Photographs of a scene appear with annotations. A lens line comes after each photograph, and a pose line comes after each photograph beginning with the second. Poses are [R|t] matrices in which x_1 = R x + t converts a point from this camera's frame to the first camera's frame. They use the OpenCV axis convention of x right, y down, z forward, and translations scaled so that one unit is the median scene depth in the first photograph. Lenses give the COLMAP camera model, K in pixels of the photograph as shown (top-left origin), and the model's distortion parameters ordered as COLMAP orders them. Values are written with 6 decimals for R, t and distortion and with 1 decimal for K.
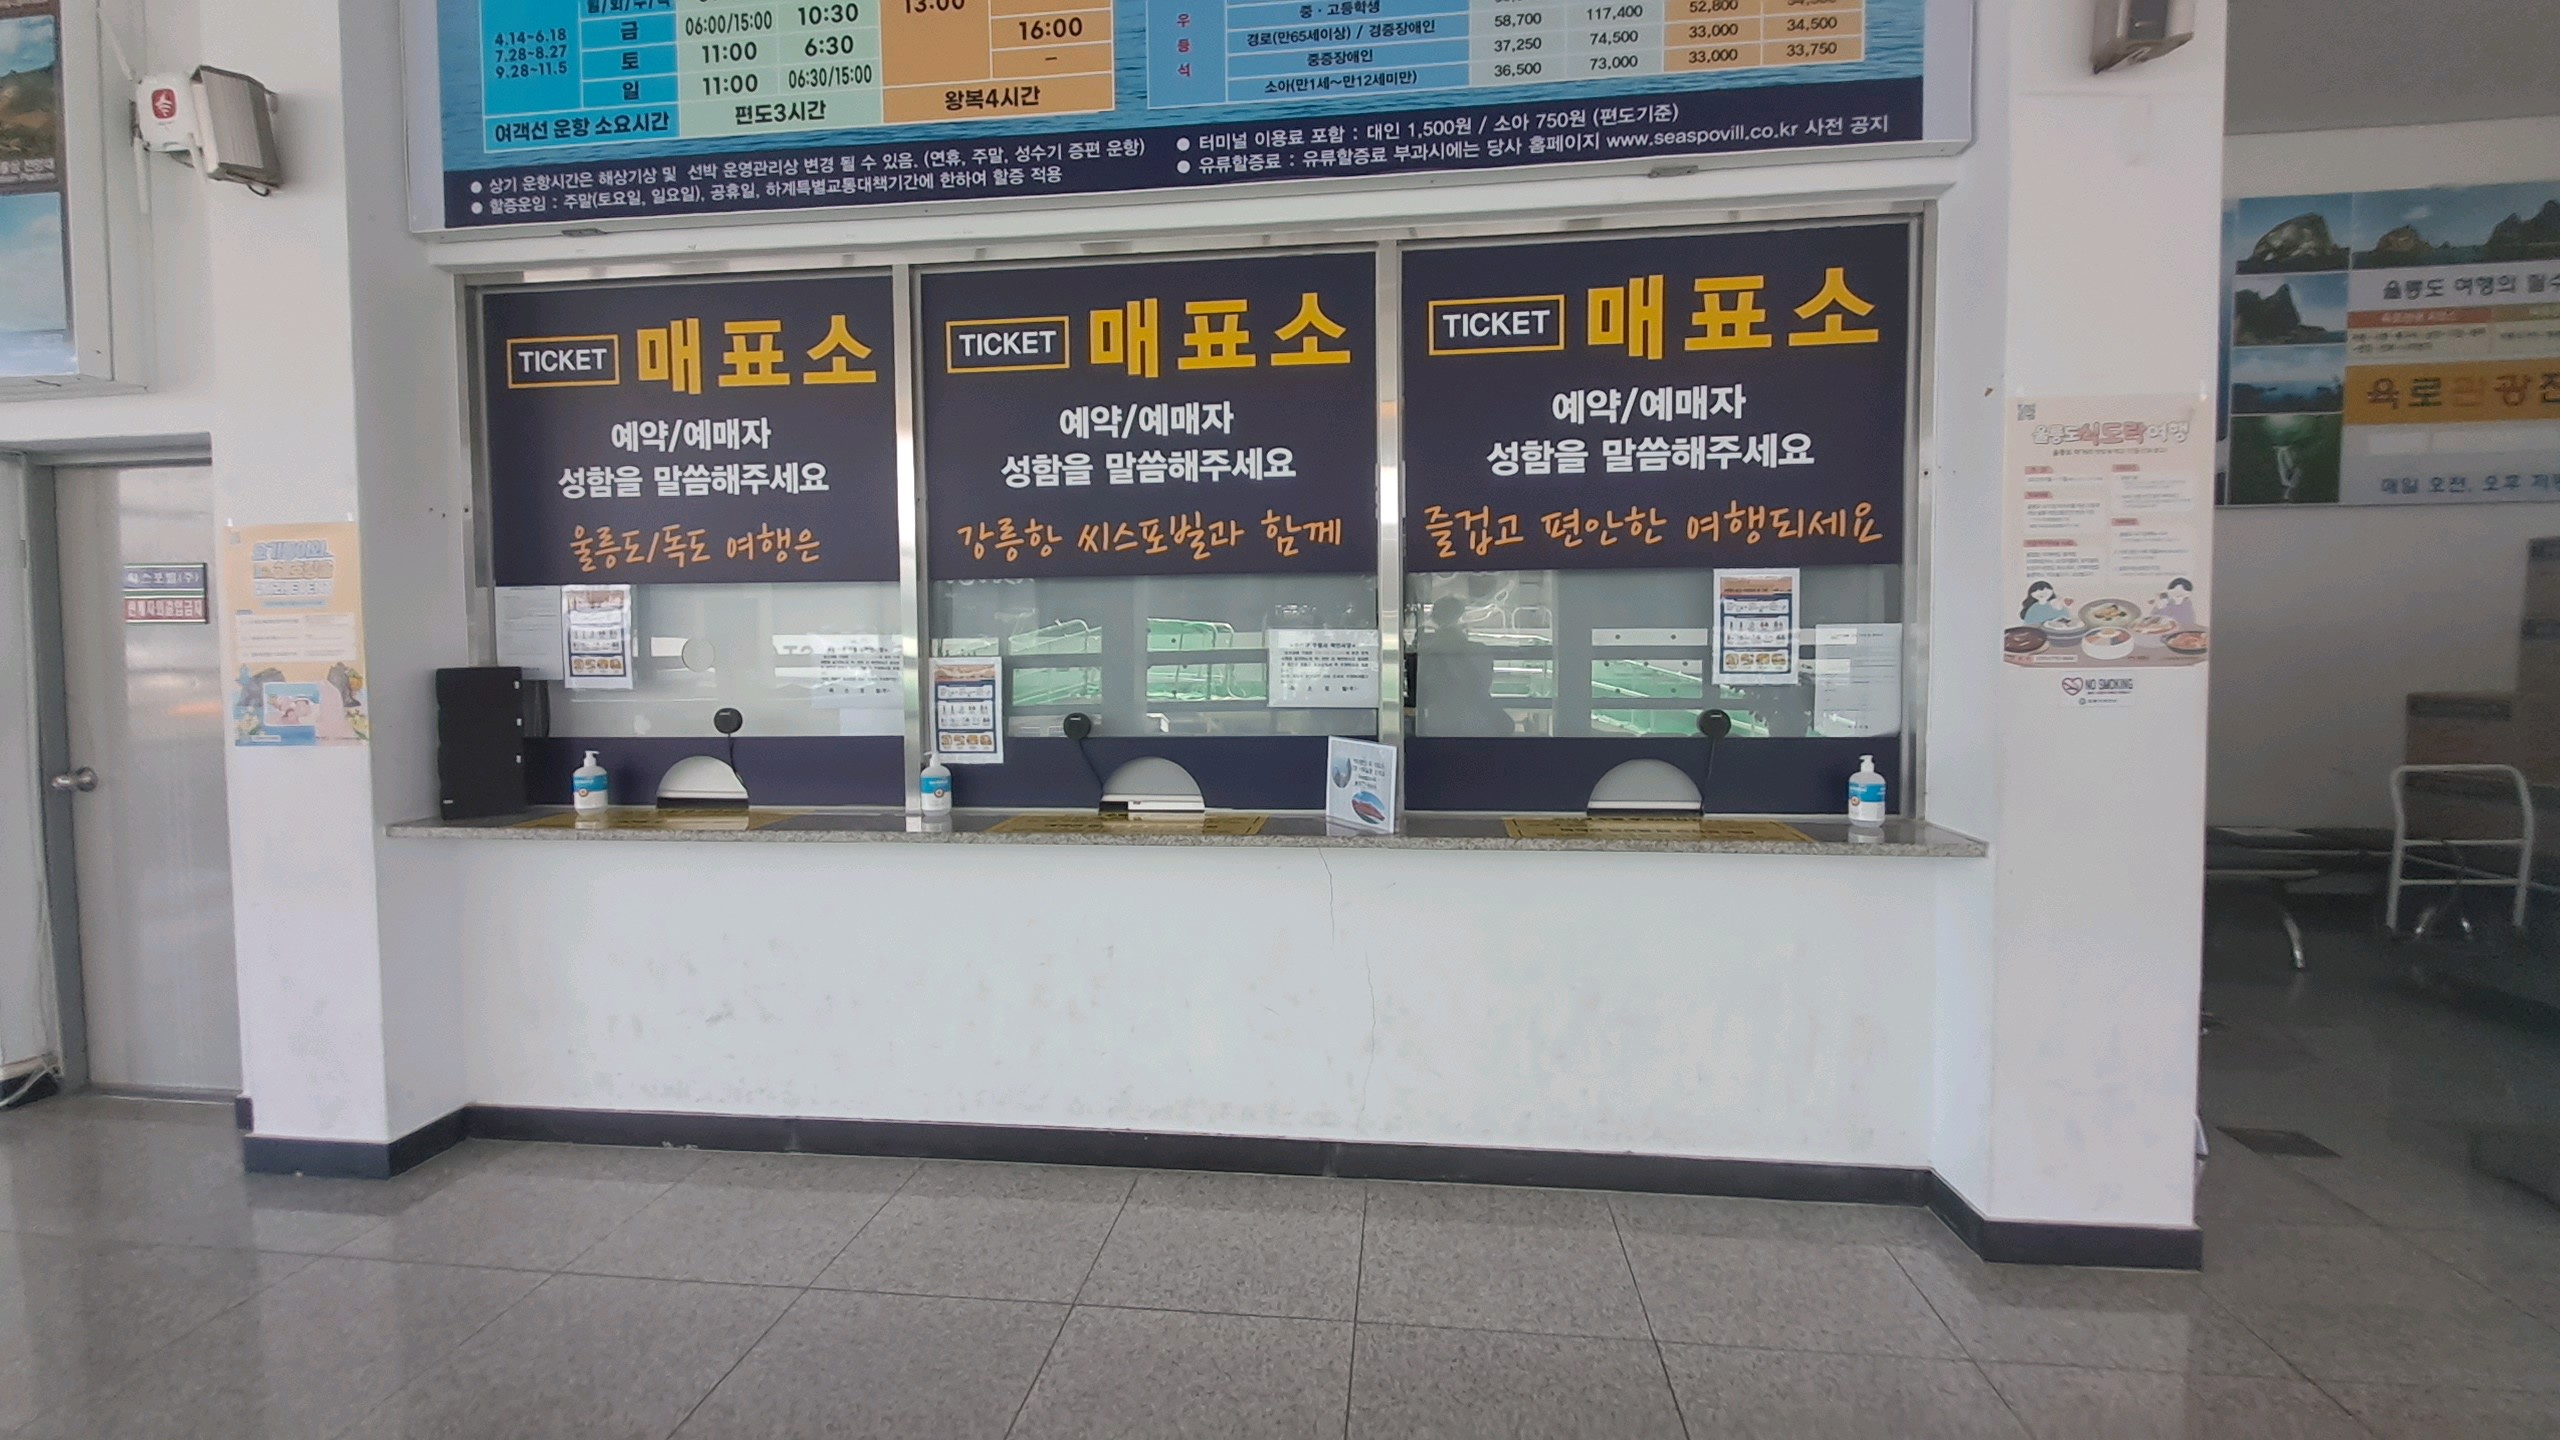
lens RADIAL K [[1105.0, 0, 1275.6], [0, 1105.0, 684.4], [0, 0, 1]] dist [0.025858, -0.015248]
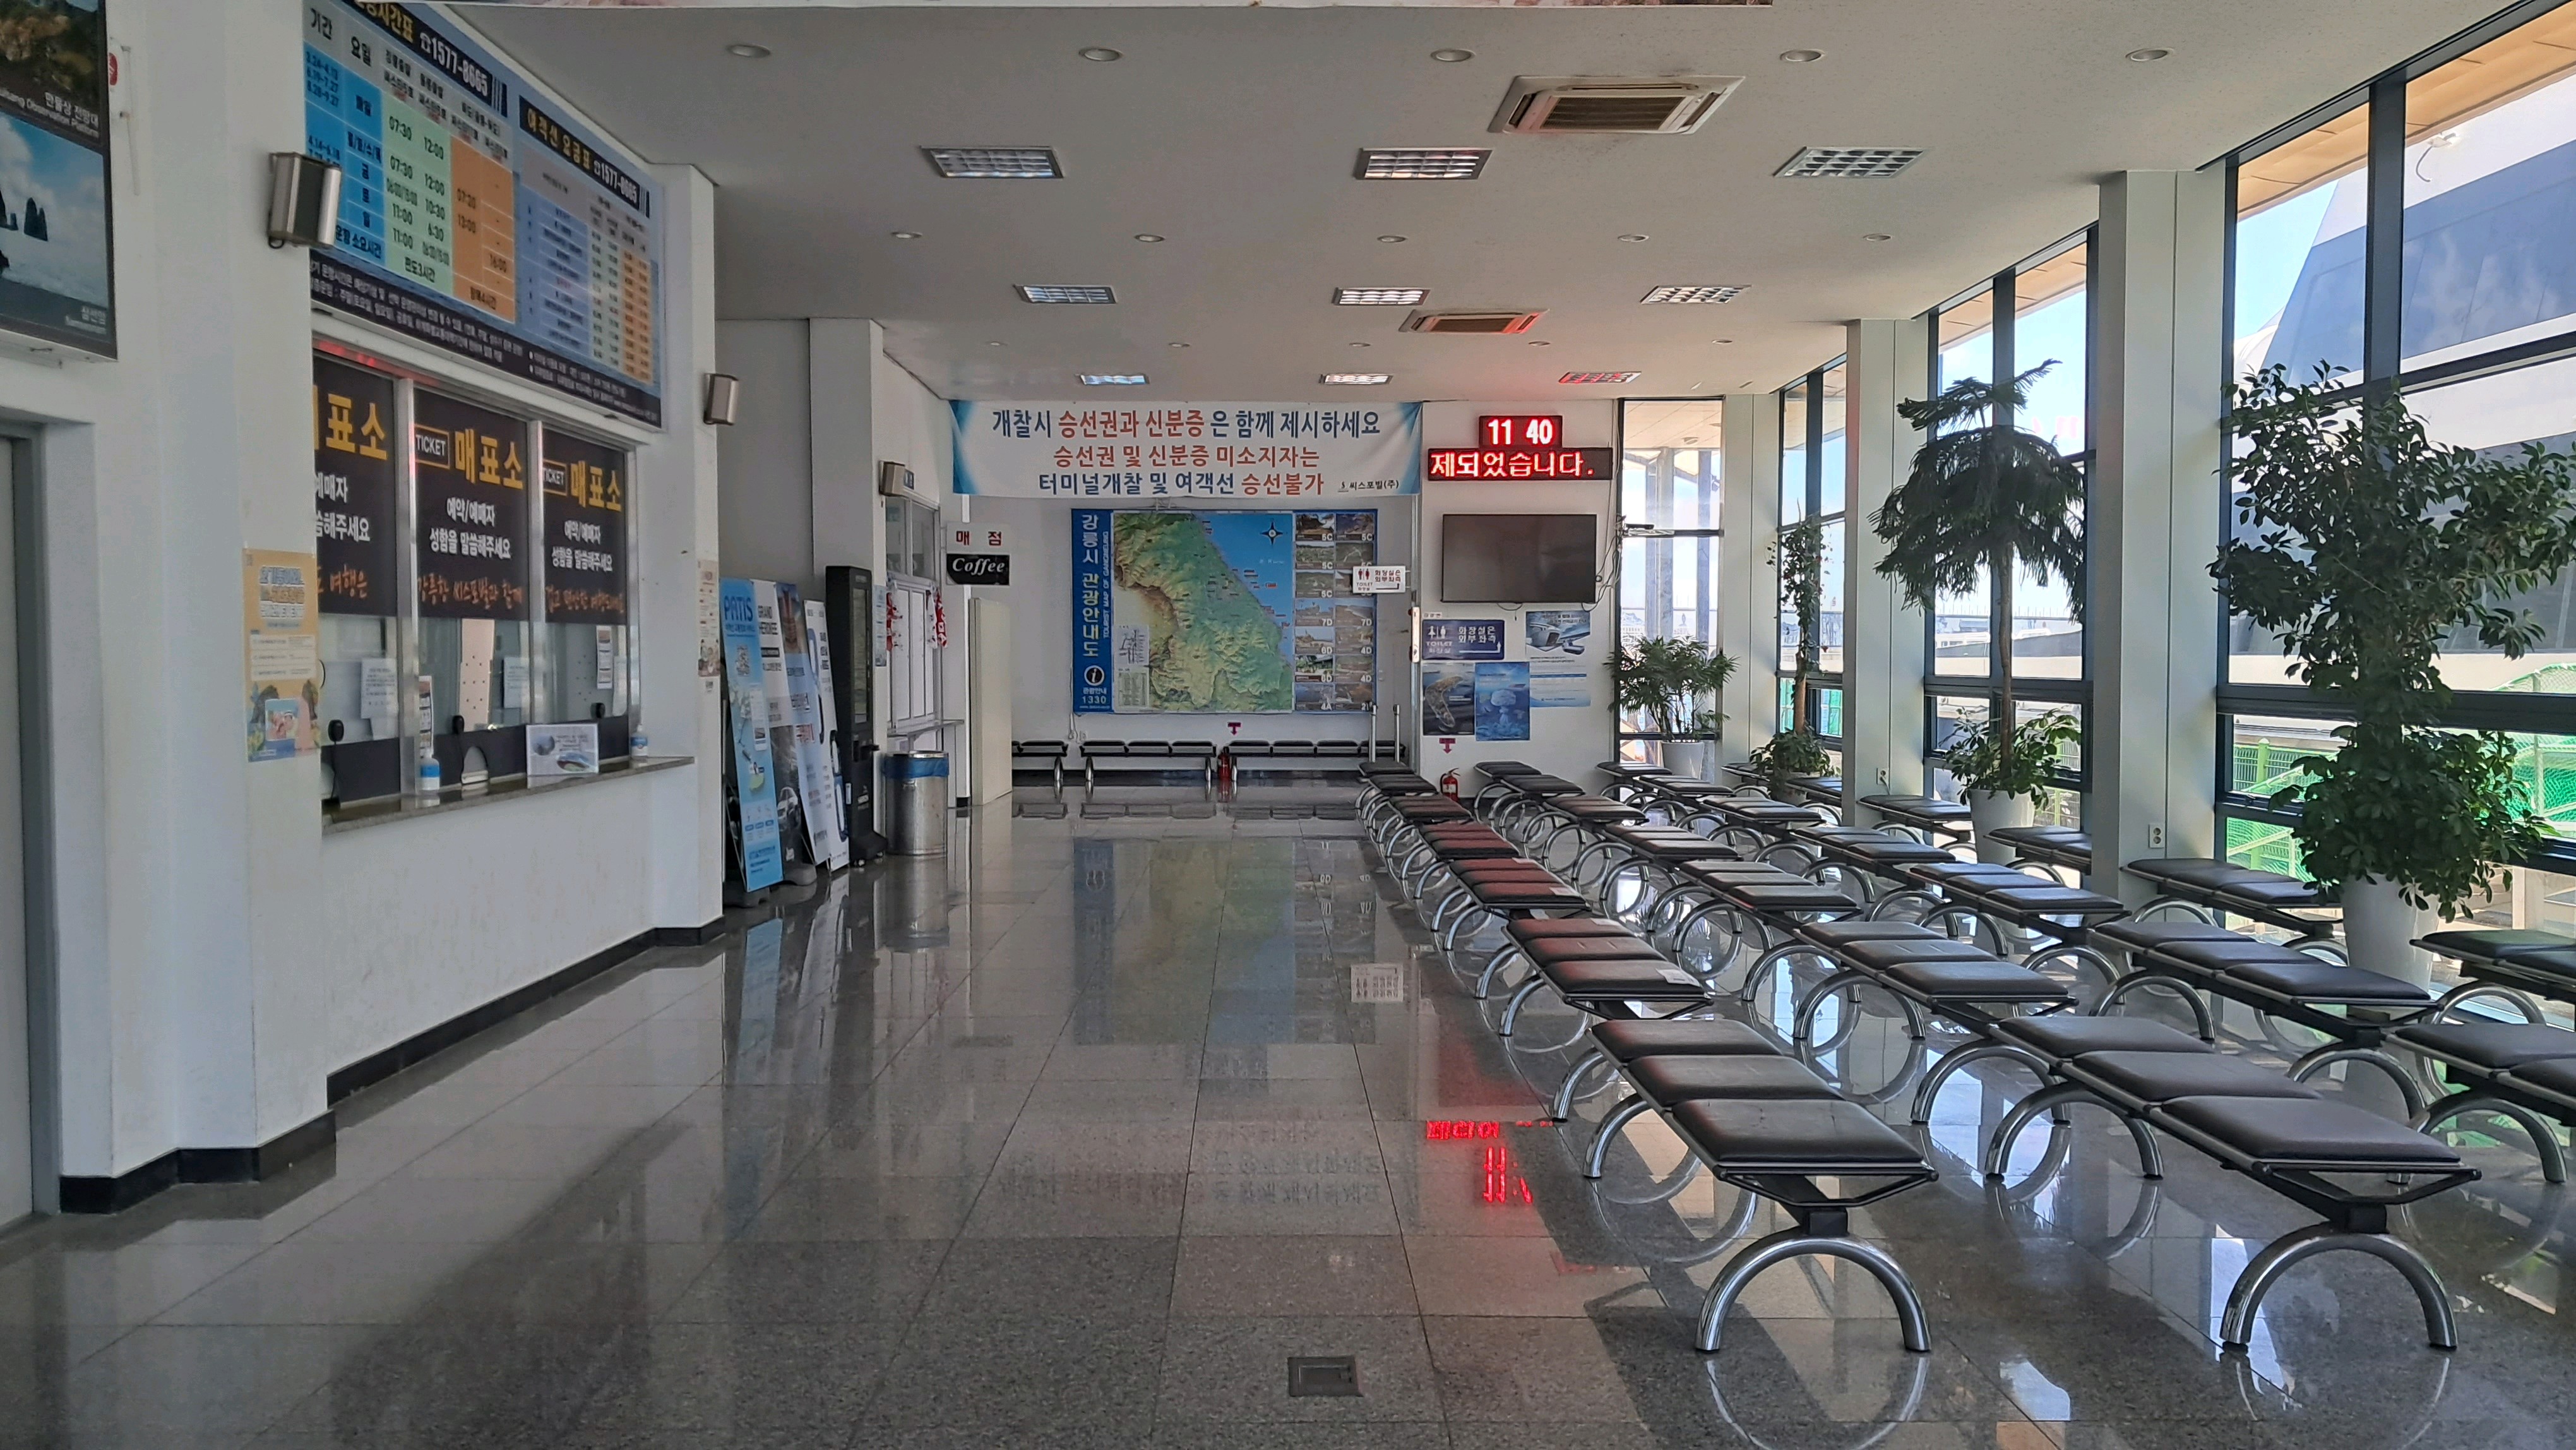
lens RADIAL K [[2014.1, 0, 1288.0], [0, 2014.1, 725.0], [0, 0, 1]] dist [0.075200, -0.122055]
pose [[-0.133252, -0.025460, 0.990755, -2.986135], [0.044388, 0.998514, 0.031630, 0.004306], [-0.990088, 0.048193, -0.131923, 0.315094]]
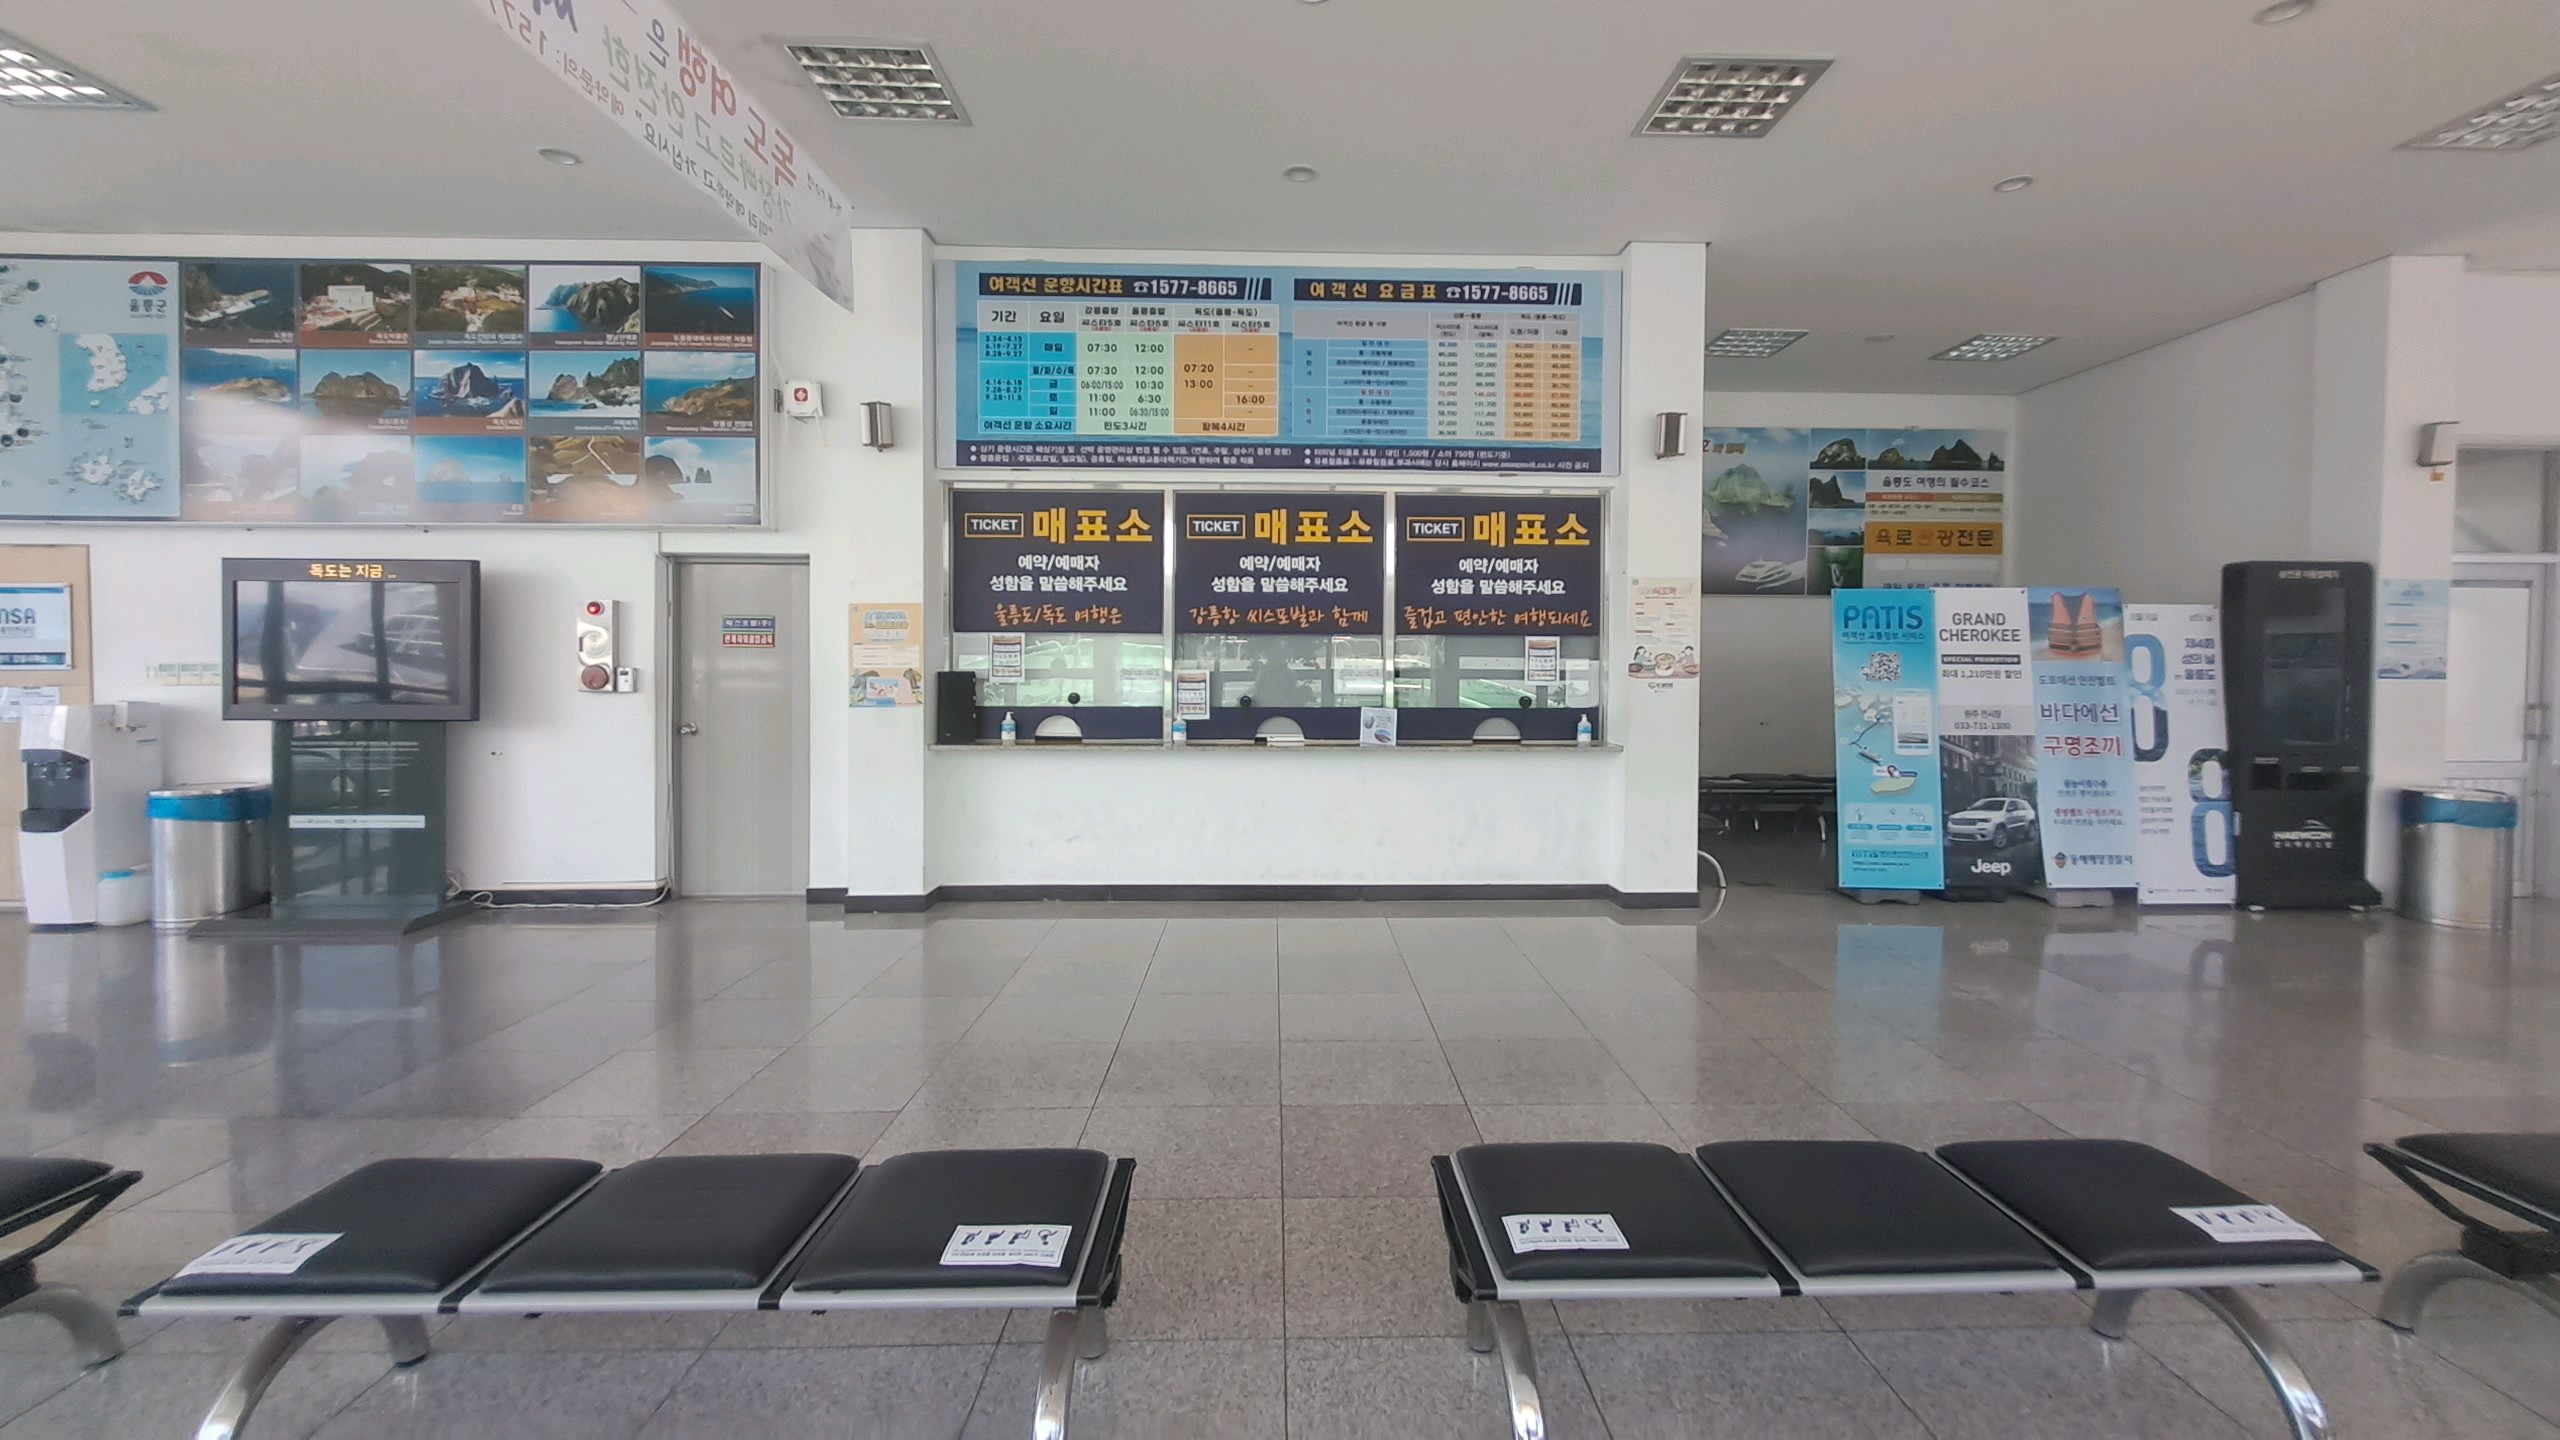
lens RADIAL K [[1013.3, 0, 1313.0], [0, 1013.3, 672.2], [0, 0, 1]] dist [0.015351, -0.009952]
pose [[0.989824, 0.012373, 0.141759, -0.346521], [-0.008213, 0.999519, -0.029890, 0.039365], [-0.142060, 0.028421, 0.989450, -1.037310]]
